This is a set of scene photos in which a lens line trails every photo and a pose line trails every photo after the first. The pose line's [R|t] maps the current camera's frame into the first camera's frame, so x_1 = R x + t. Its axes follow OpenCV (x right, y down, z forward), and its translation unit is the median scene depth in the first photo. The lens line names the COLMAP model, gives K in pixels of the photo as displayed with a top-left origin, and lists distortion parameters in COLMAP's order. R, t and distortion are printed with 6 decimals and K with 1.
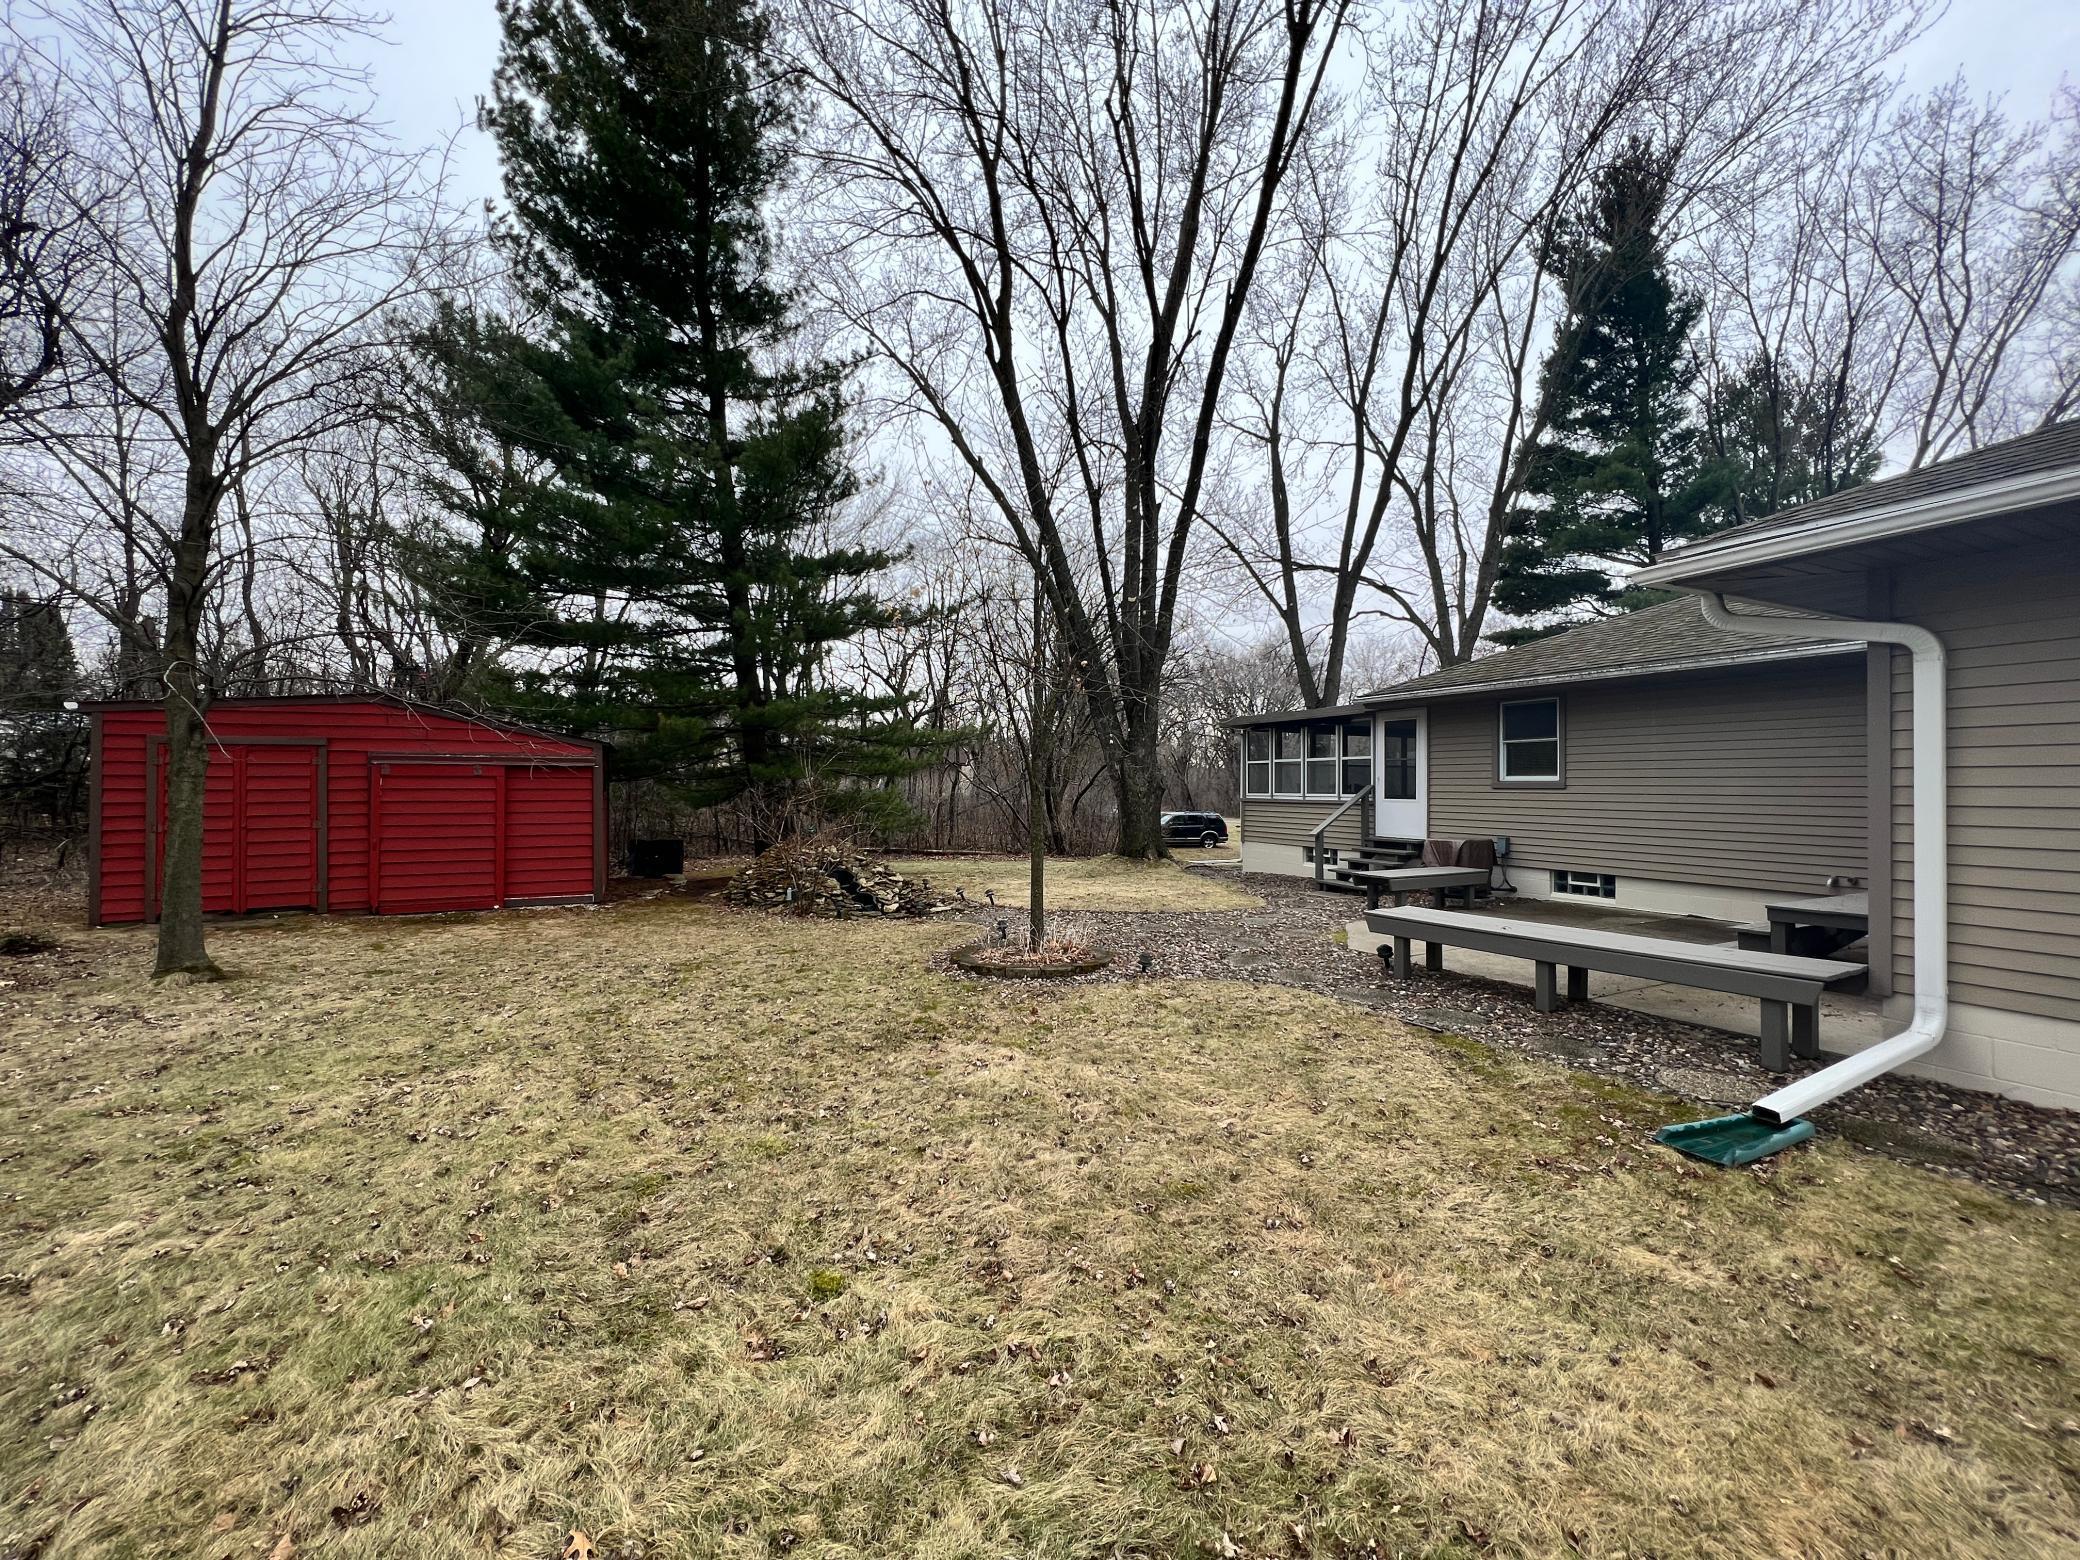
lens RADIAL K [[822.9, 0, 1040.0], [0, 822.9, 780.0], [0, 0, 1]] dist [-0.001149, 0.000179]
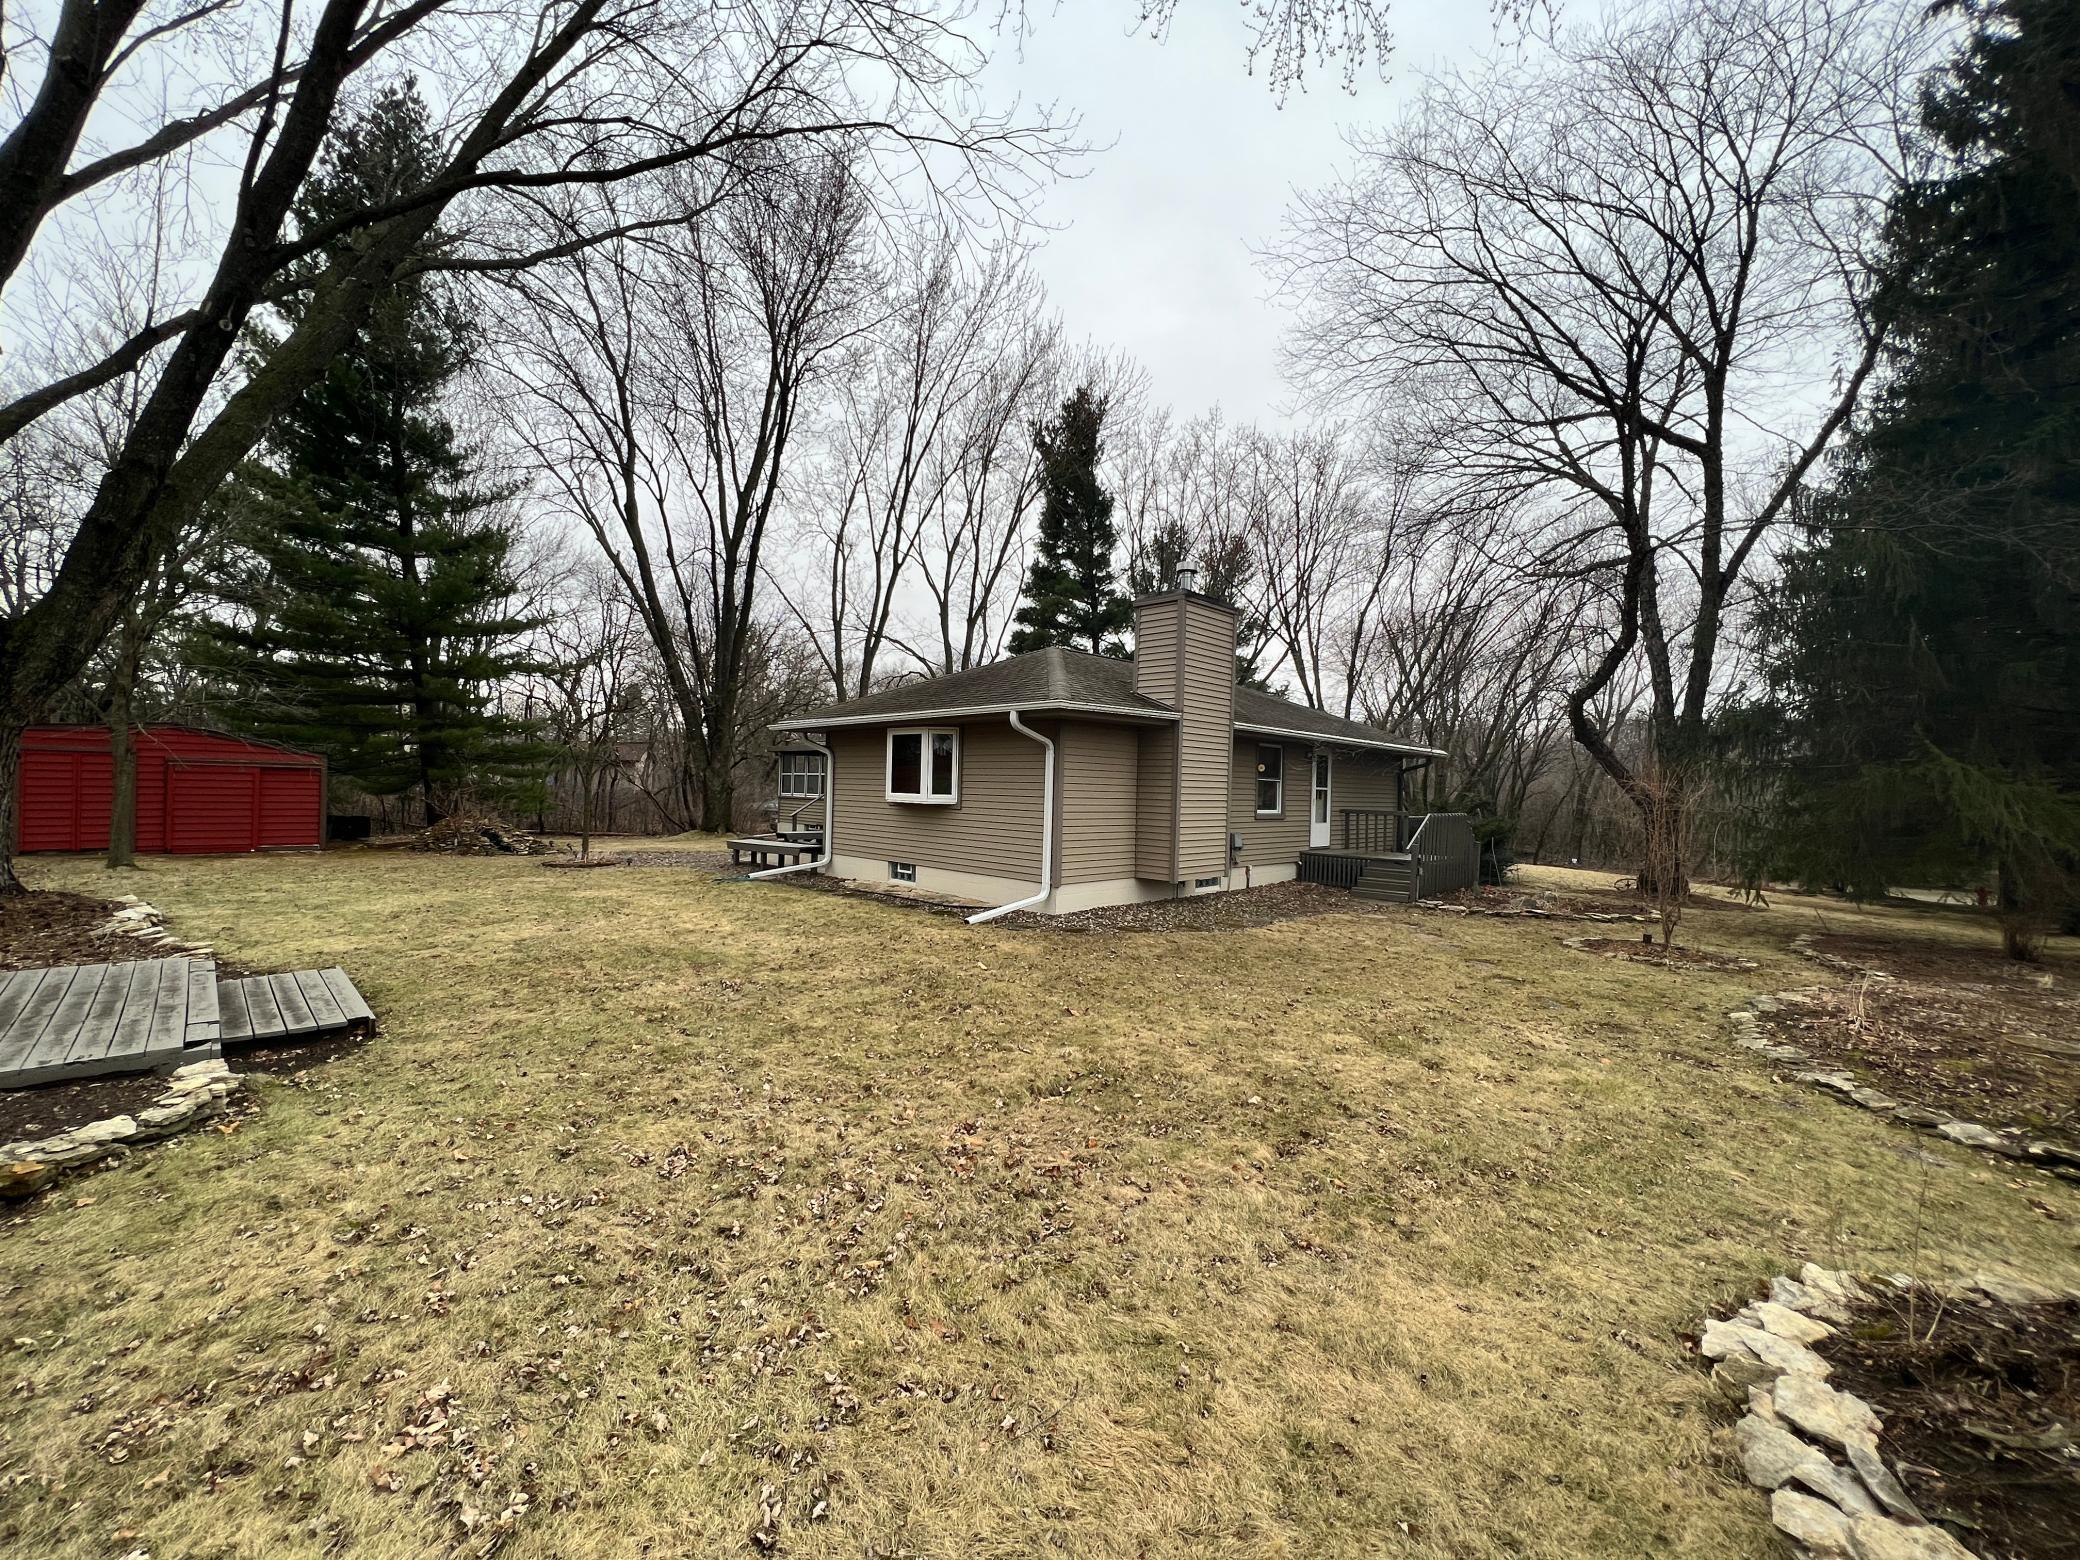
lens RADIAL K [[822.9, 0, 1040.0], [0, 822.9, 780.0], [0, 0, 1]] dist [-0.001149, 0.000179]
pose [[0.948903, 0.024629, 0.314607, 0.220248], [-0.027648, 0.999605, 0.005137, -0.028892], [-0.314356, -0.013573, 0.949208, -0.720571]]
